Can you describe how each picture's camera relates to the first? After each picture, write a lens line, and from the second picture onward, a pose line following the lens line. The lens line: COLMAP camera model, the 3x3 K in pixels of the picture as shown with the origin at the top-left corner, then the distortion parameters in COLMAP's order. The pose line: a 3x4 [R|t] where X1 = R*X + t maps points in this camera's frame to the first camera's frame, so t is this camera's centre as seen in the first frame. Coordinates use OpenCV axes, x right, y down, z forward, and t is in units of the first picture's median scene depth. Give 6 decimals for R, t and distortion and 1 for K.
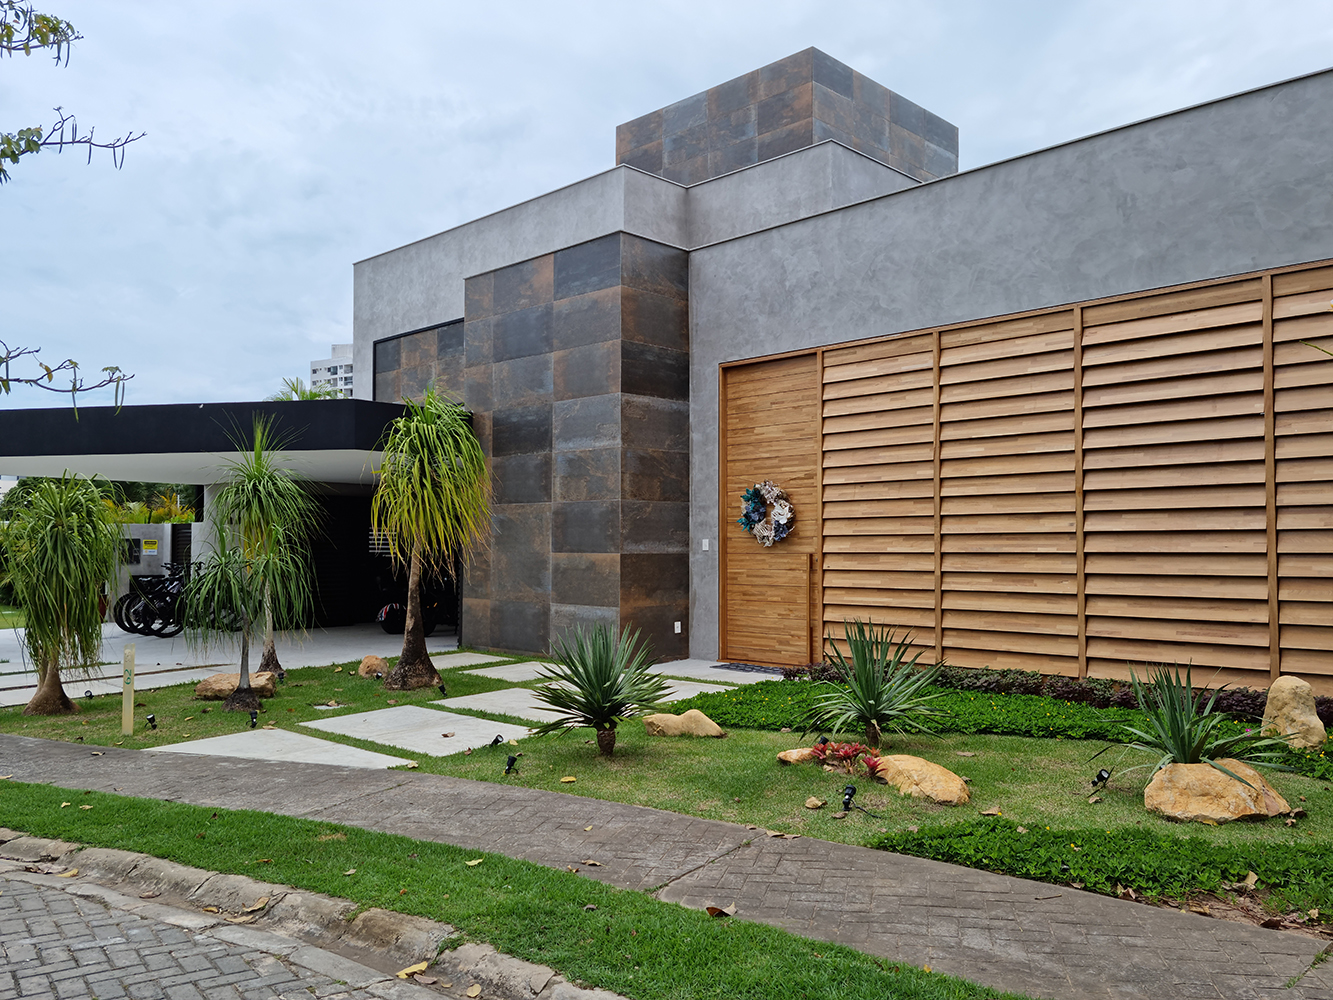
lens RADIAL K [[1058.8, 0, 680.1], [0, 1058.8, 505.3], [0, 0, 1]] dist [0.068854, -0.034501]
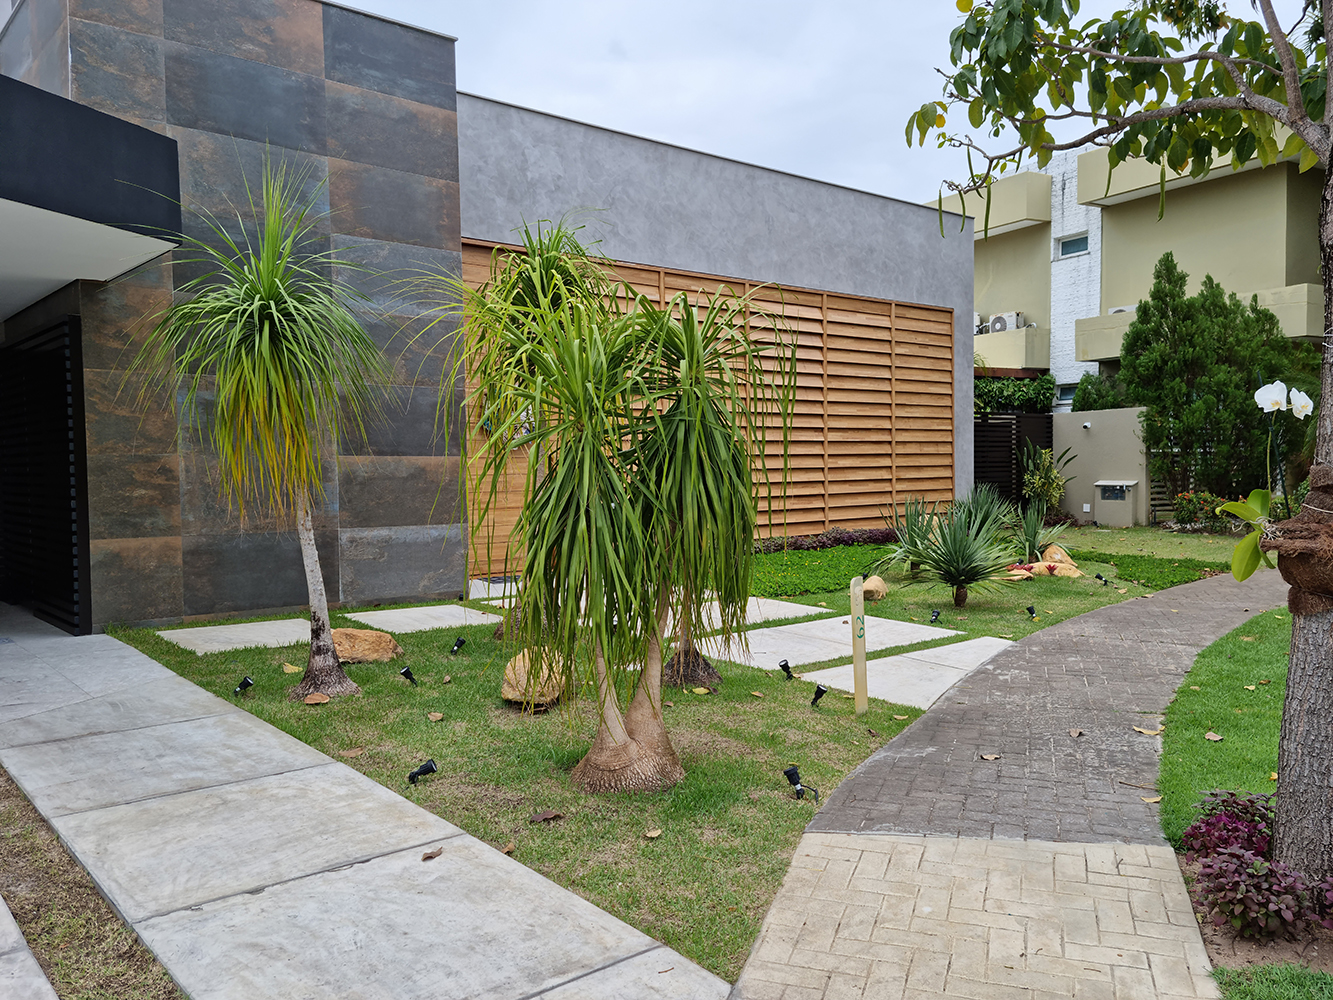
lens RADIAL K [[1058.8, 0, 672.8], [0, 1058.8, 514.1], [0, 0, 1]] dist [0.068854, -0.034501]
pose [[0.083184, -0.047095, 0.995421, -0.829712], [-0.030479, 0.998295, 0.049778, 0.043274], [-0.996068, -0.034480, 0.081606, 0.756687]]
